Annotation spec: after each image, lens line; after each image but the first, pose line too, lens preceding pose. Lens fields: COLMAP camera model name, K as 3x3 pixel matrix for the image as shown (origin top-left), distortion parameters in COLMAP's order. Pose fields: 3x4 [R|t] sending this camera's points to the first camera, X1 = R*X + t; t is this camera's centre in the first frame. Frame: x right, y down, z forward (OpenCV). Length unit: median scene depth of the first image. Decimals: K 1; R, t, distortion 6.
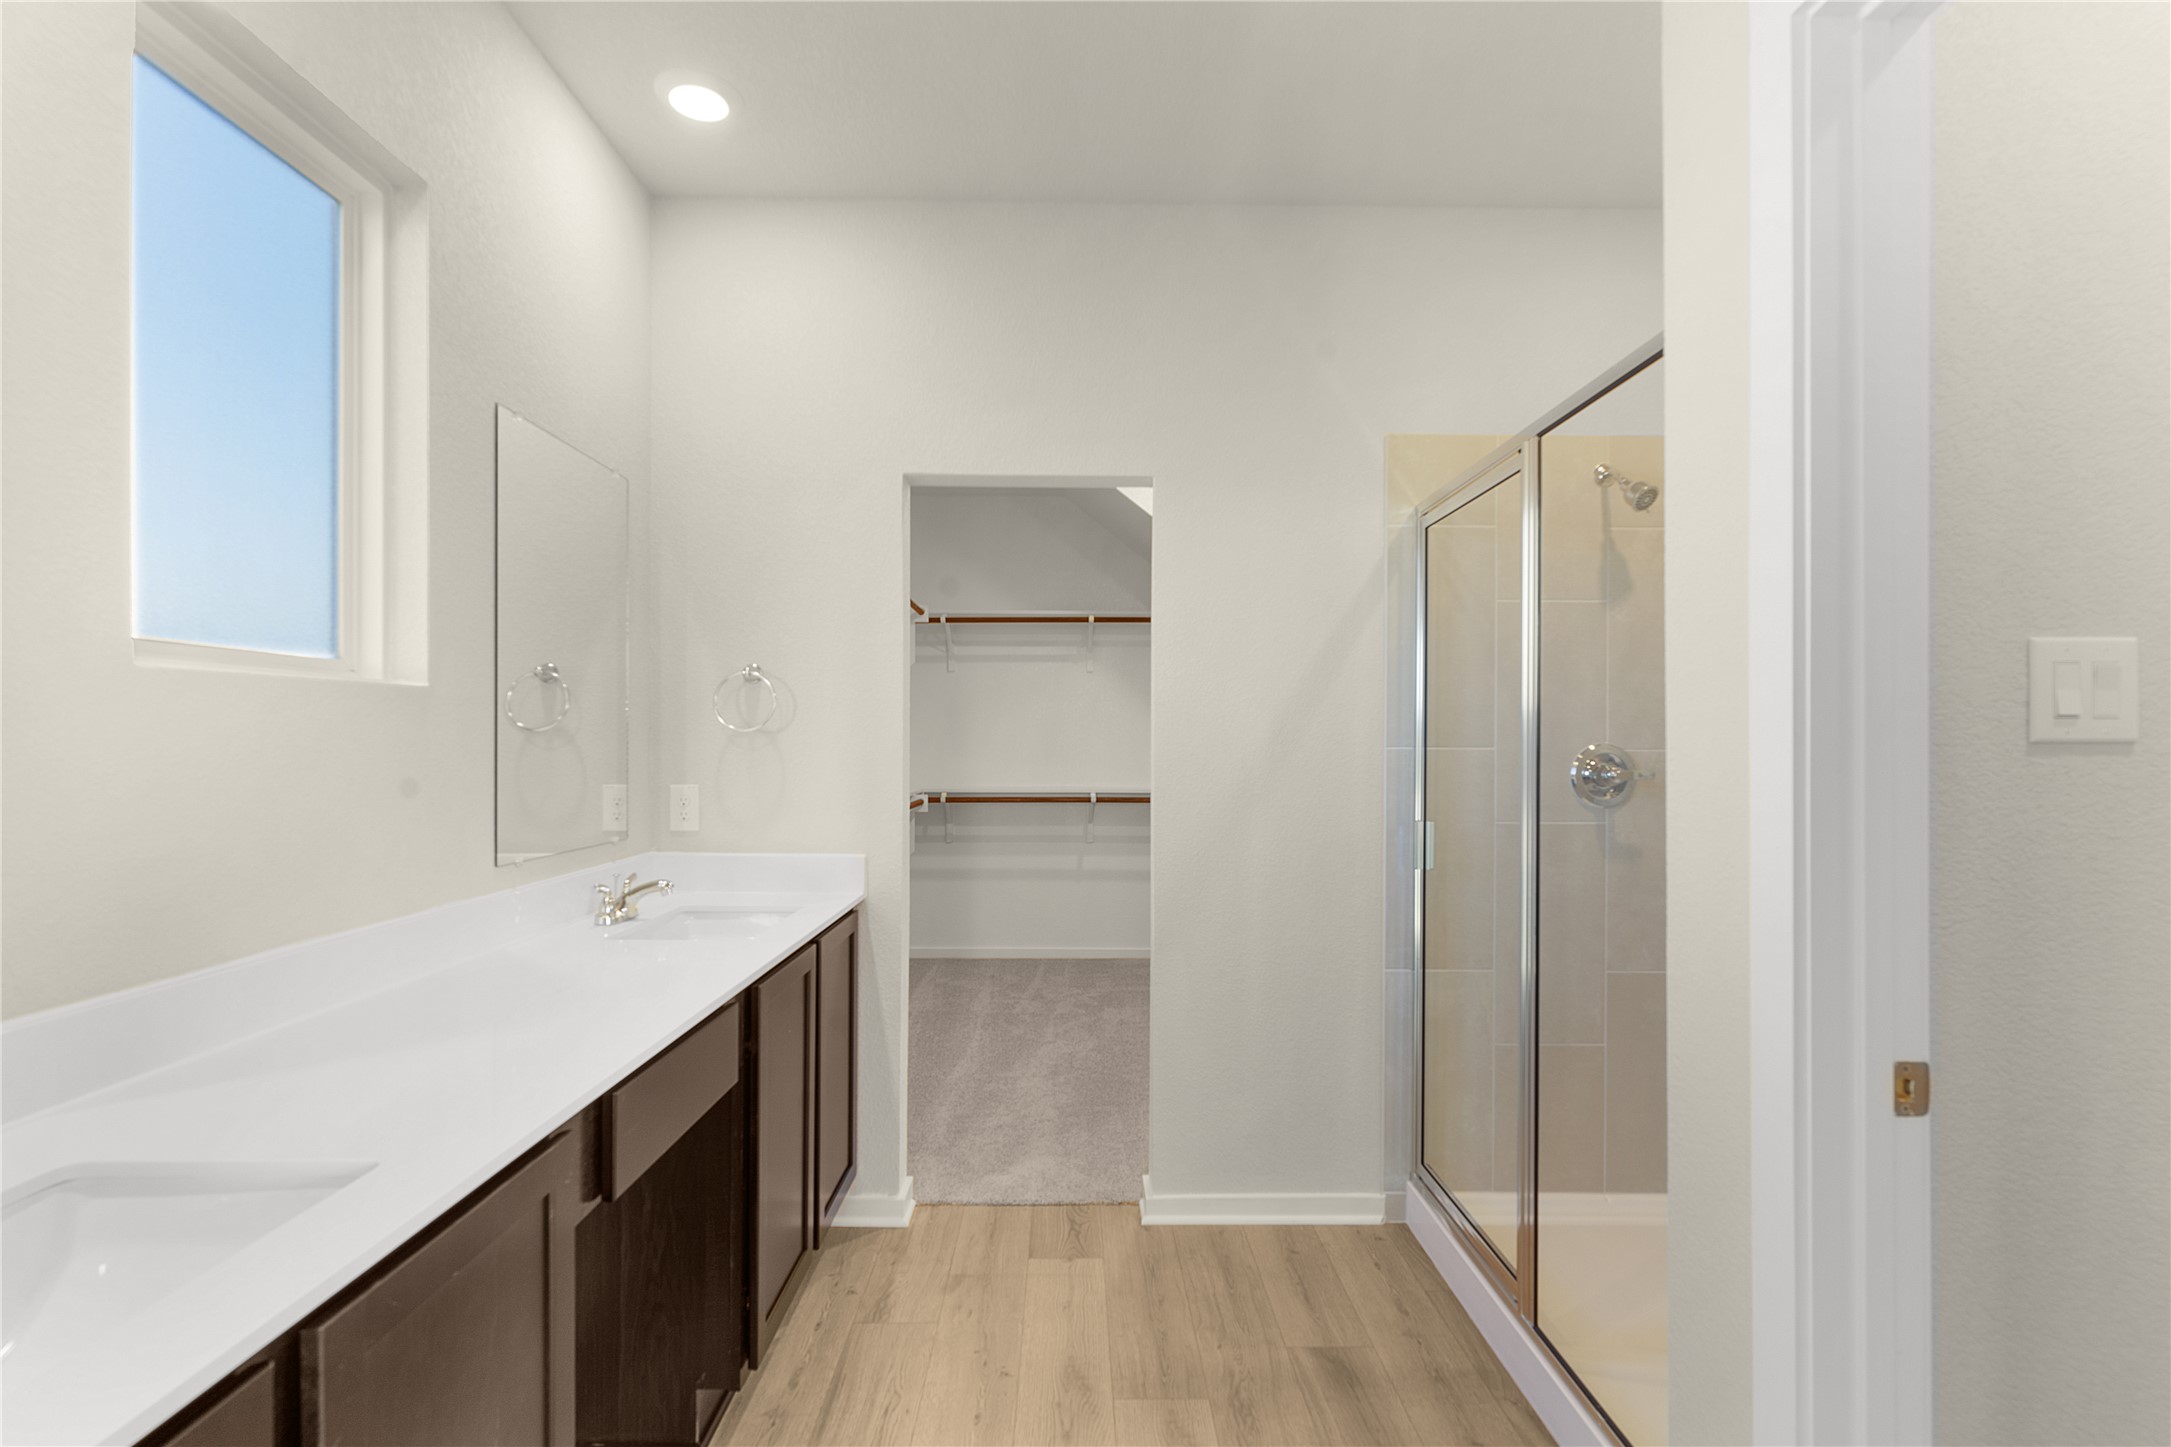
lens RADIAL K [[1058.1, 0, 1083.6], [0, 1058.1, 729.5], [0, 0, 1]] dist [0.007437, -0.003038]
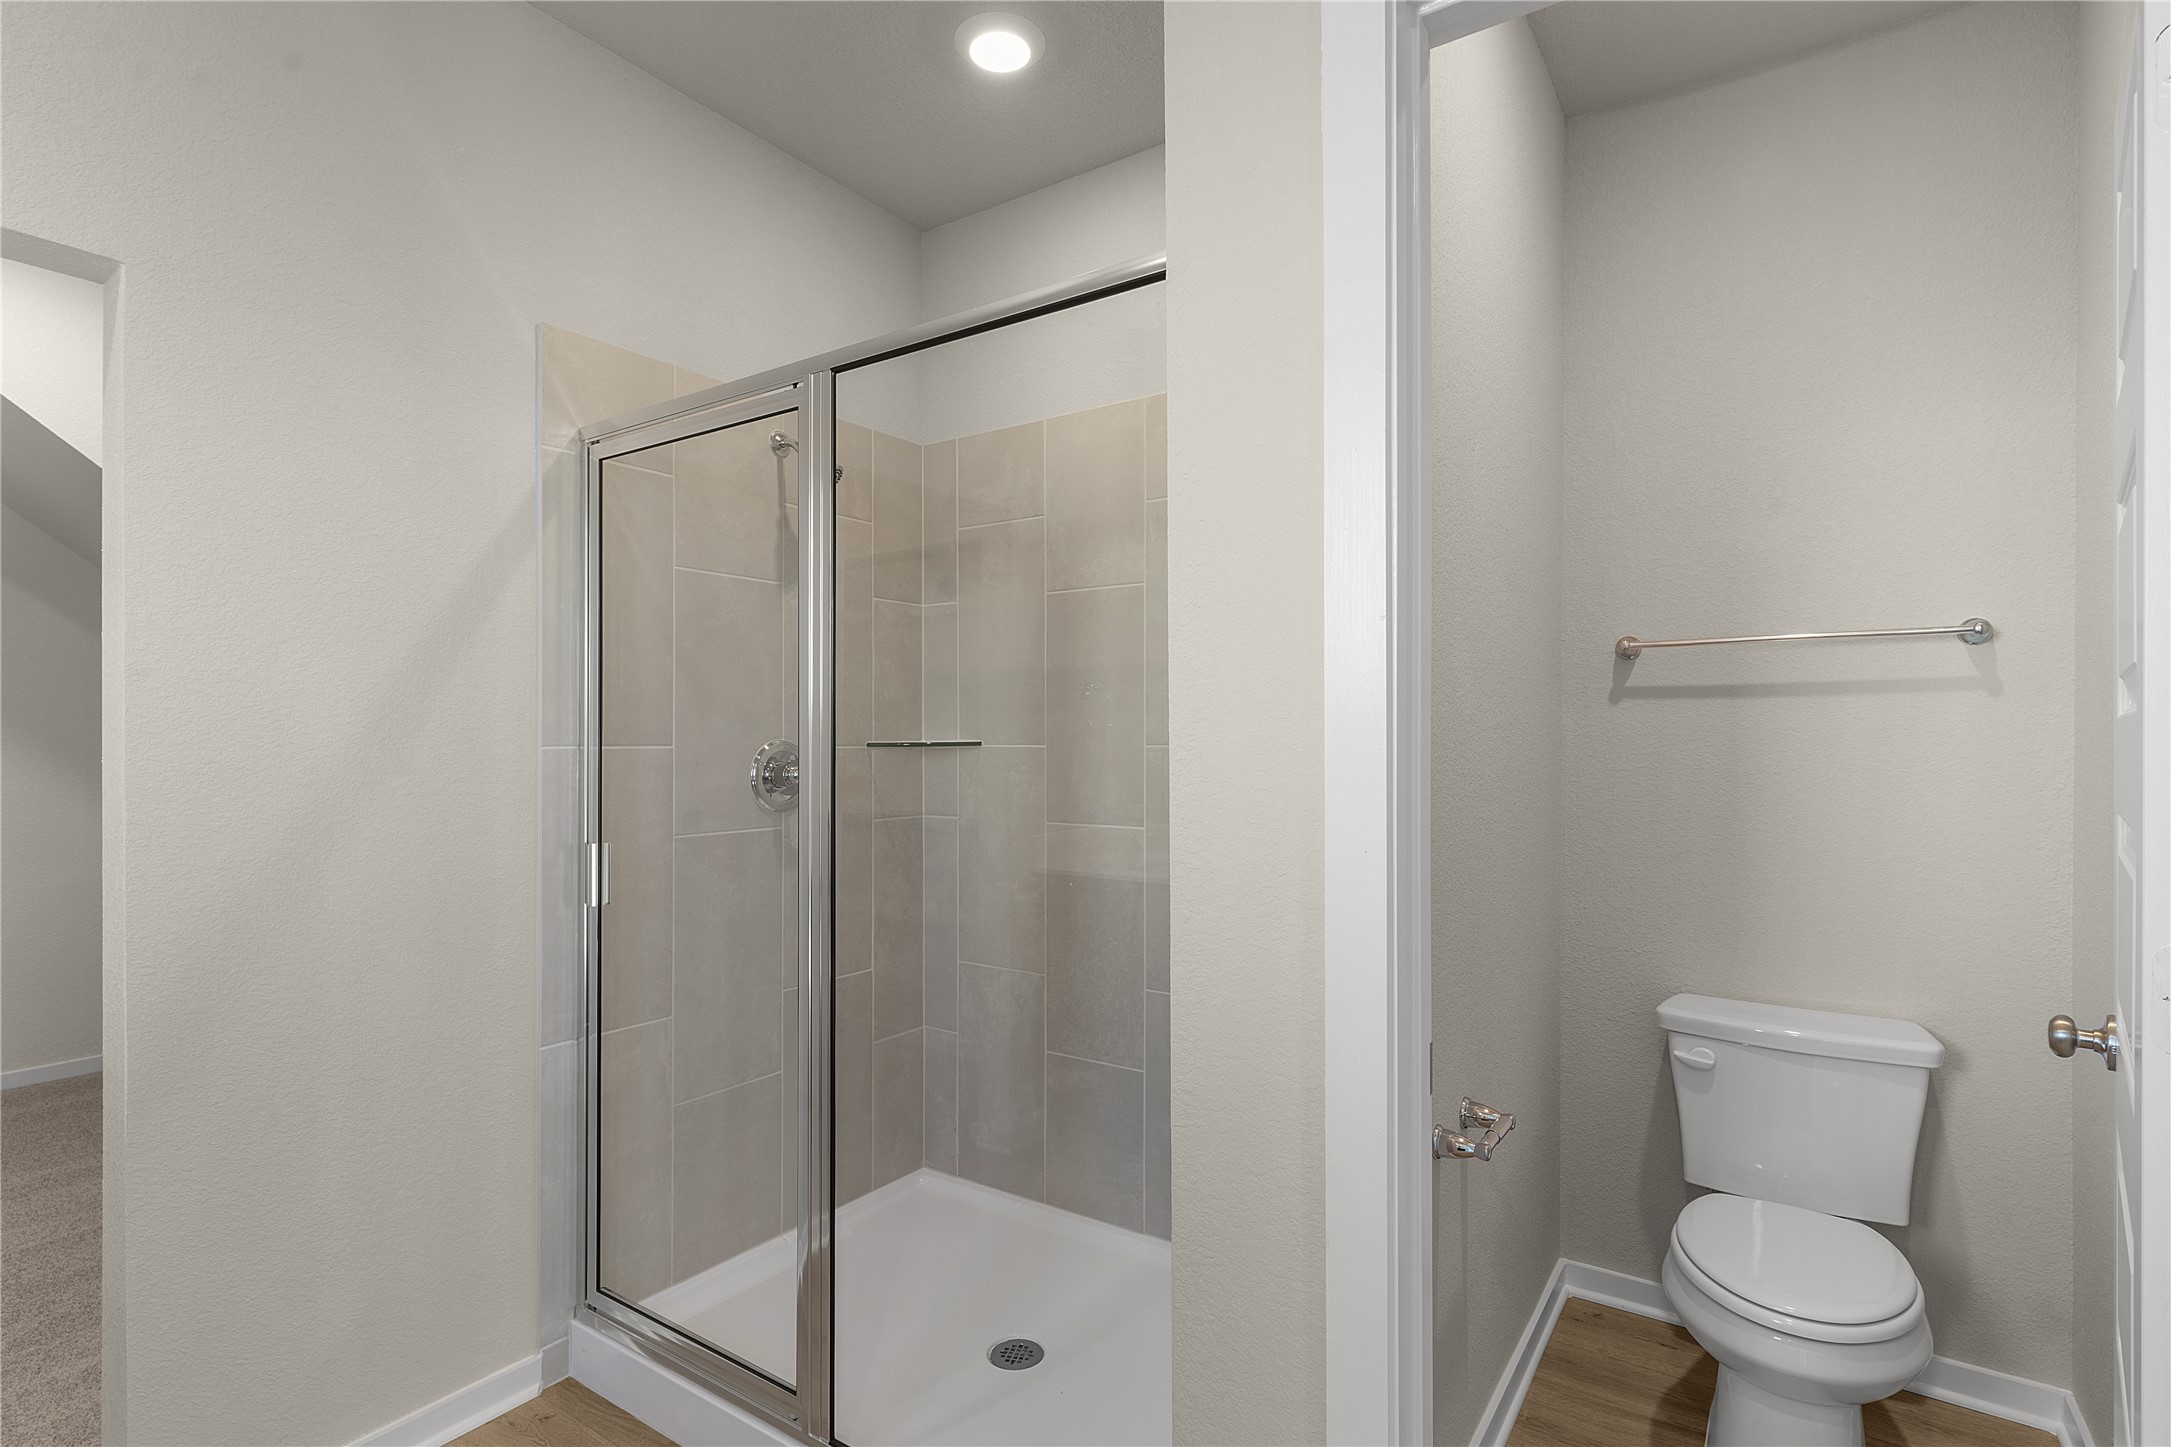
lens RADIAL K [[1058.1, 0, 1086.6], [0, 1058.1, 737.4], [0, 0, 1]] dist [0.007437, -0.003038]
pose [[0.568866, -0.004784, 0.822416, -0.106159], [-0.005677, 0.999936, 0.009743, 0.000405], [-0.822411, -0.010211, 0.568803, 0.270240]]
